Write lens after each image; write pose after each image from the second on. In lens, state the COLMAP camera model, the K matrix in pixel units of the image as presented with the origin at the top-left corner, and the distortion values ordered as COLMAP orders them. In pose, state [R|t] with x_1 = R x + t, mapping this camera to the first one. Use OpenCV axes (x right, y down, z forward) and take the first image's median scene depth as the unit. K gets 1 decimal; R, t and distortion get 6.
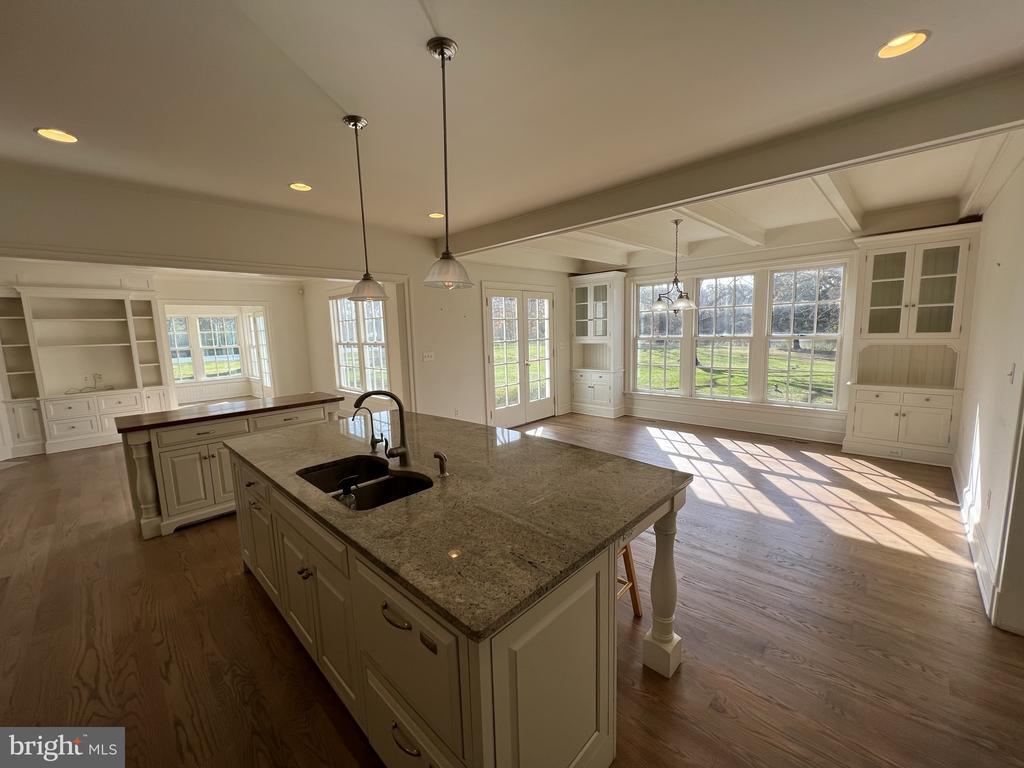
lens RADIAL K [[411.1, 0, 508.4], [0, 411.1, 382.2], [0, 0, 1]] dist [0.003774, -0.000373]
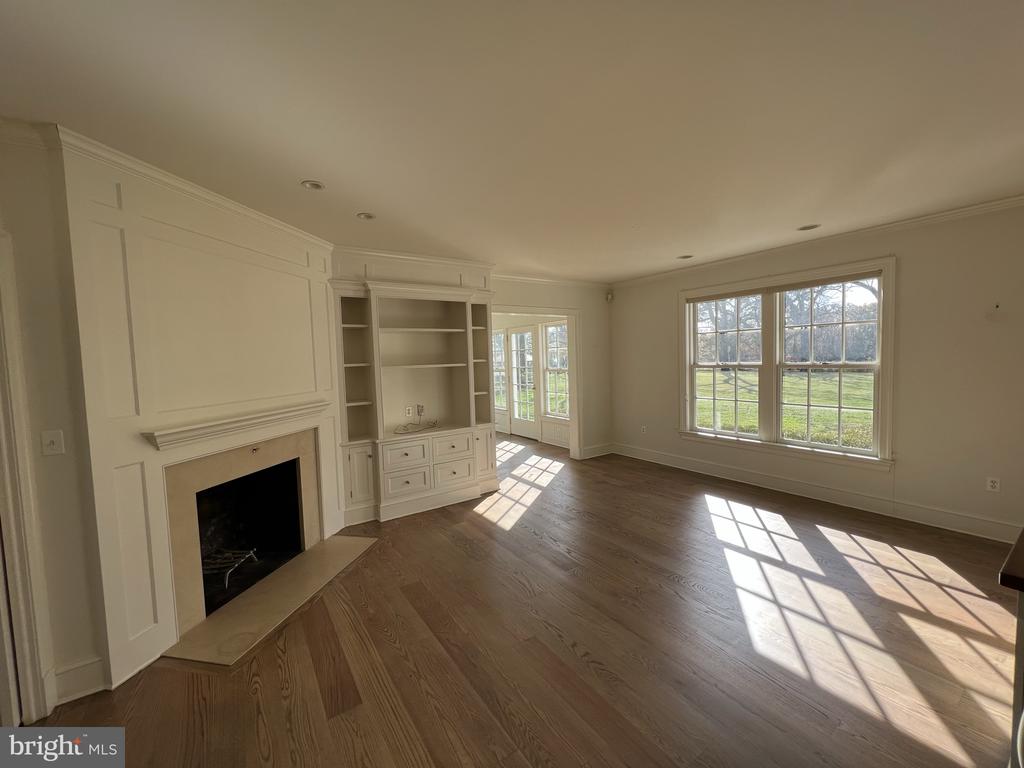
lens RADIAL K [[411.1, 0, 509.8], [0, 411.1, 381.1], [0, 0, 1]] dist [0.003774, -0.000373]
pose [[0.978169, 0.019949, -0.206850, -0.702697], [-0.031895, 0.998000, -0.054579, -0.027396], [0.205348, 0.059985, 0.976849, 0.327455]]
